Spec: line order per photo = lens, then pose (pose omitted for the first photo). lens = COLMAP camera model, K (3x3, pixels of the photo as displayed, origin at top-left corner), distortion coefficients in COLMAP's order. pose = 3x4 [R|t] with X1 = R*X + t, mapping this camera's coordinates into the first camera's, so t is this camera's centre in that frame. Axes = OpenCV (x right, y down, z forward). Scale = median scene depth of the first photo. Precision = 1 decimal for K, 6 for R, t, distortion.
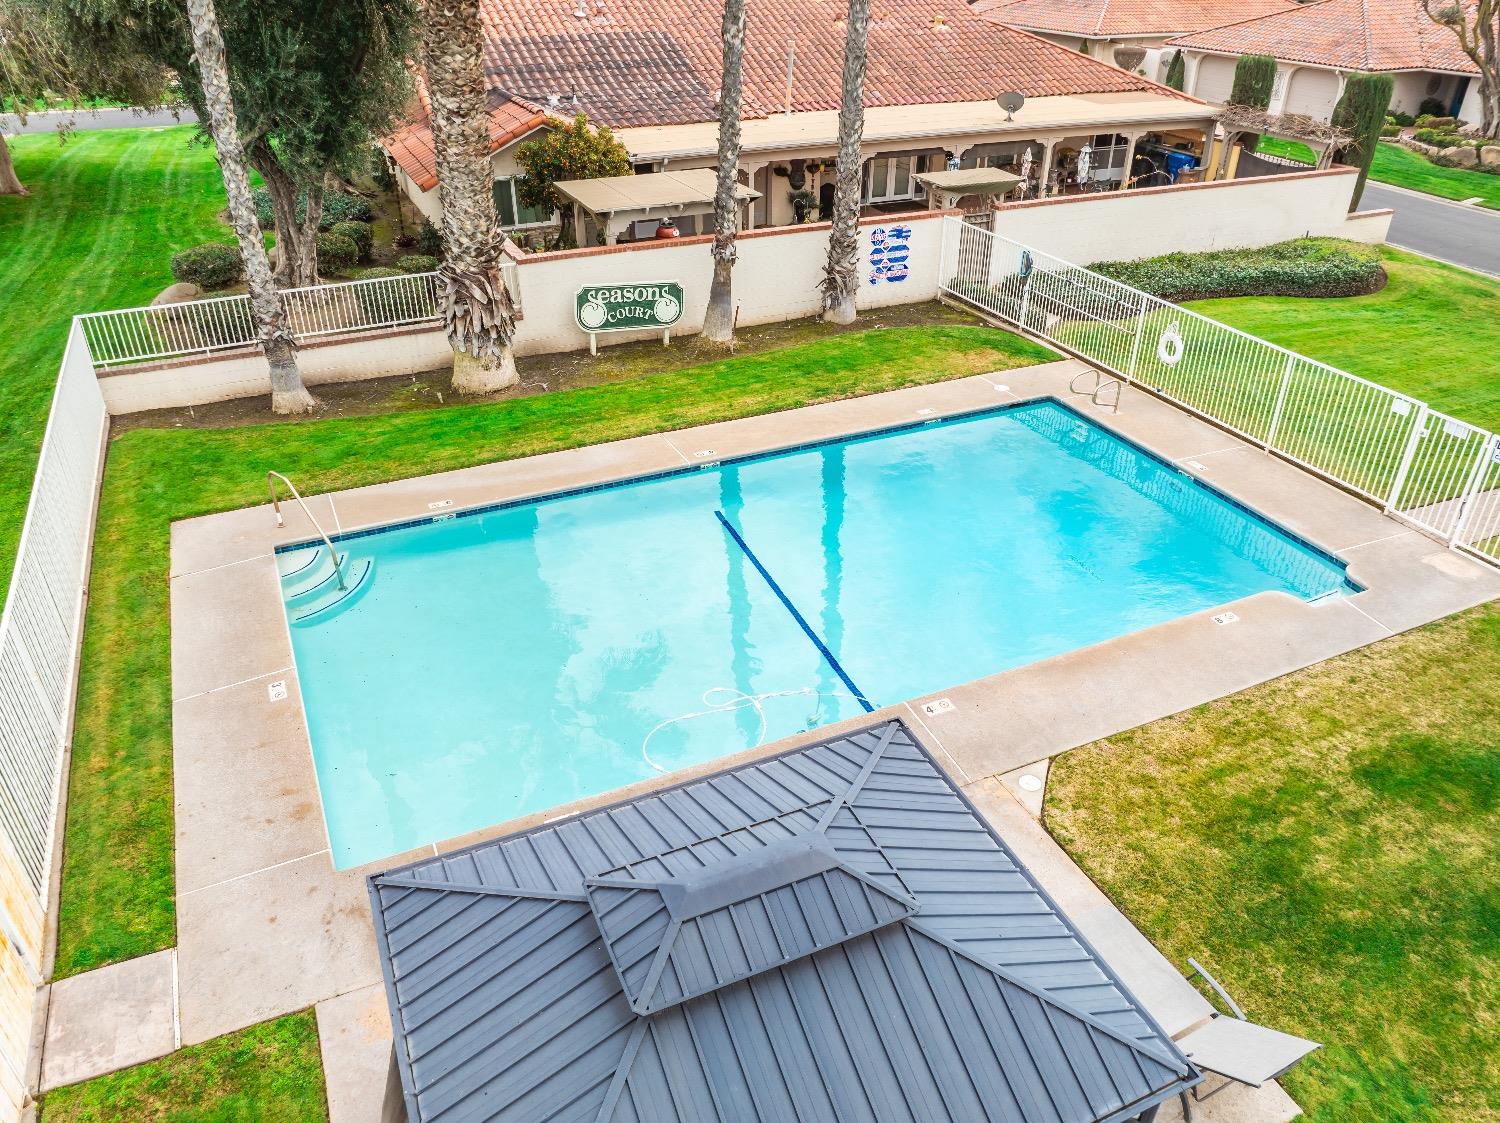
lens RADIAL K [[1068.3, 0, 750.0], [0, 1068.3, 561.5], [0, 0, 1]] dist [-0.066492, 0.051721]
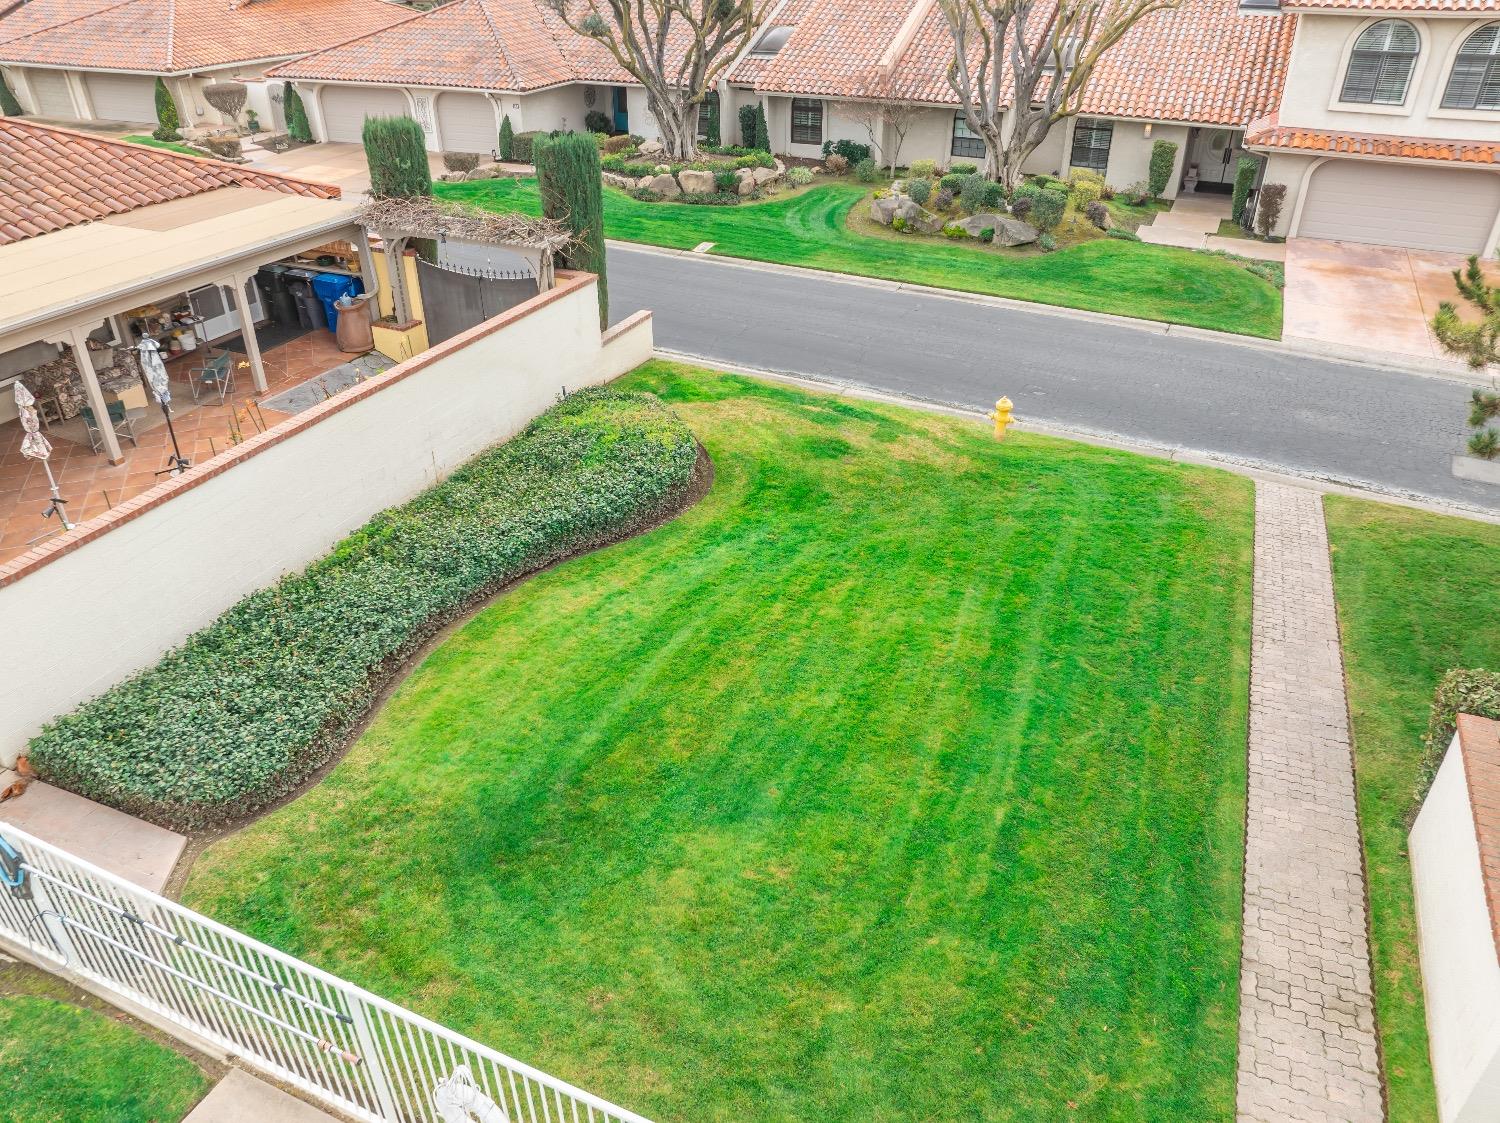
lens RADIAL K [[1068.3, 0, 750.0], [0, 1068.3, 561.5], [0, 0, 1]] dist [-0.066492, 0.051721]
pose [[0.753805, -0.342926, 0.560518, 0.208409], [0.341957, 0.933135, 0.111018, -0.237364], [-0.561109, 0.107987, 0.820667, 0.397500]]
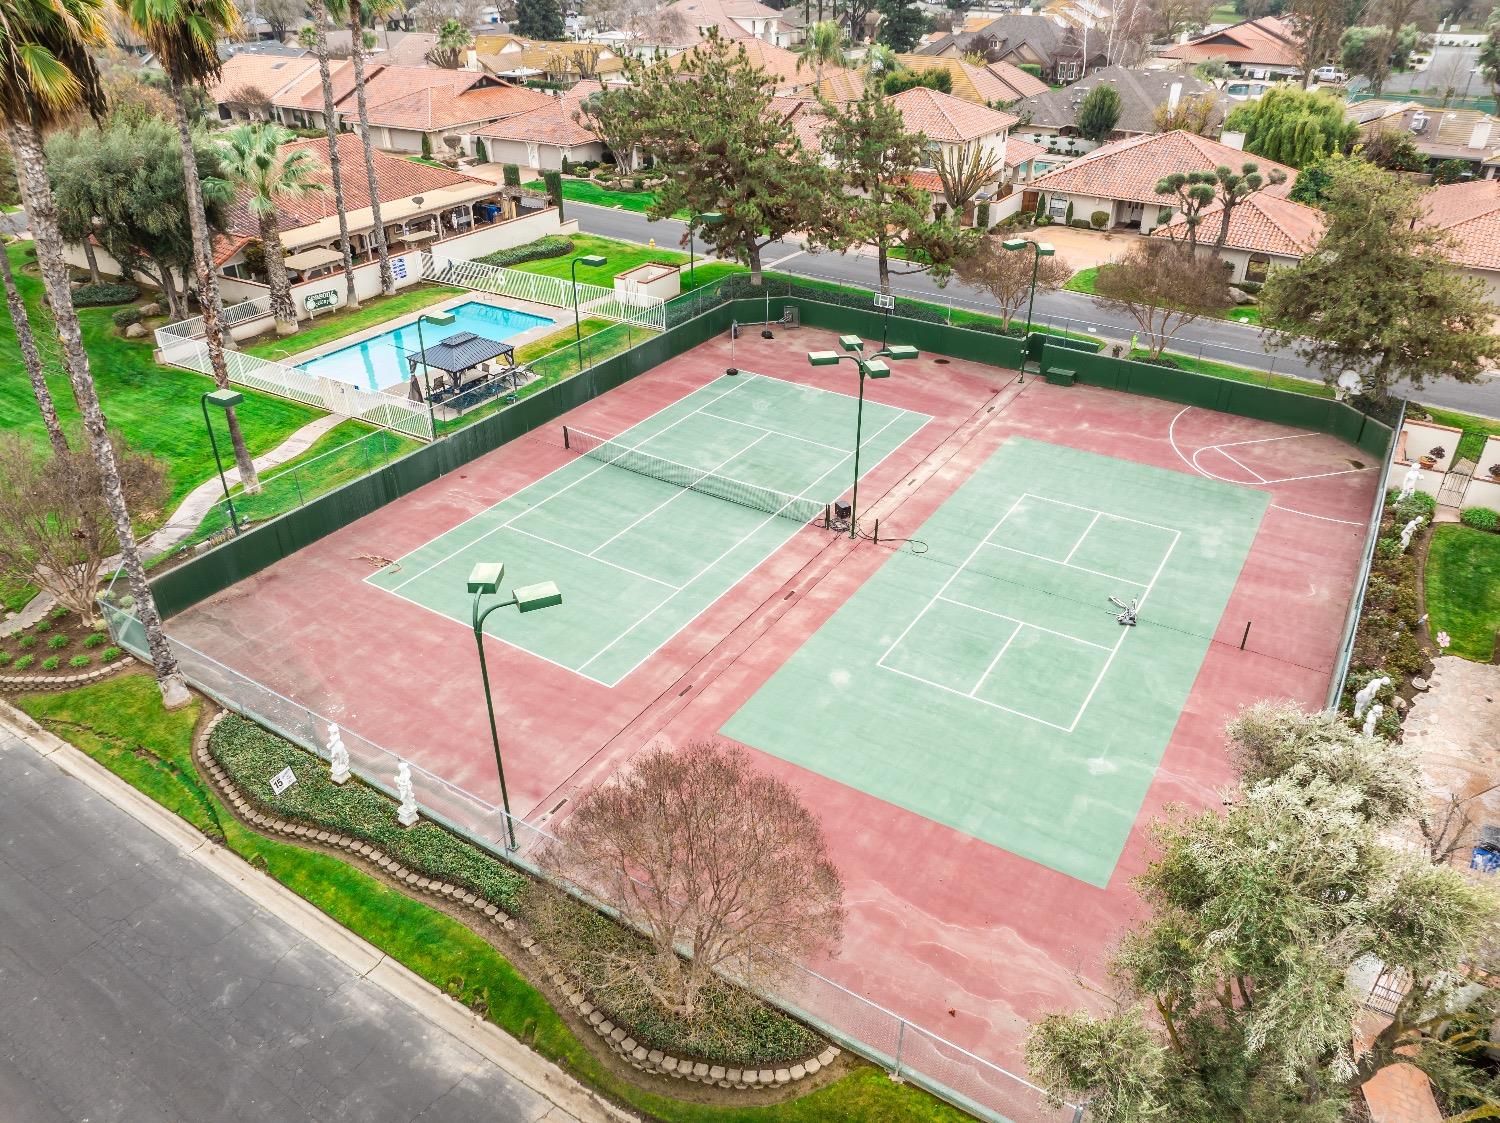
lens RADIAL K [[1068.3, 0, 750.0], [0, 1068.3, 561.5], [0, 0, 1]] dist [-0.066492, 0.051721]
pose [[0.835574, -0.285576, 0.469321, -0.483077], [0.286192, 0.955474, 0.071861, 0.395394], [-0.468945, 0.074271, 0.880099, -1.407763]]
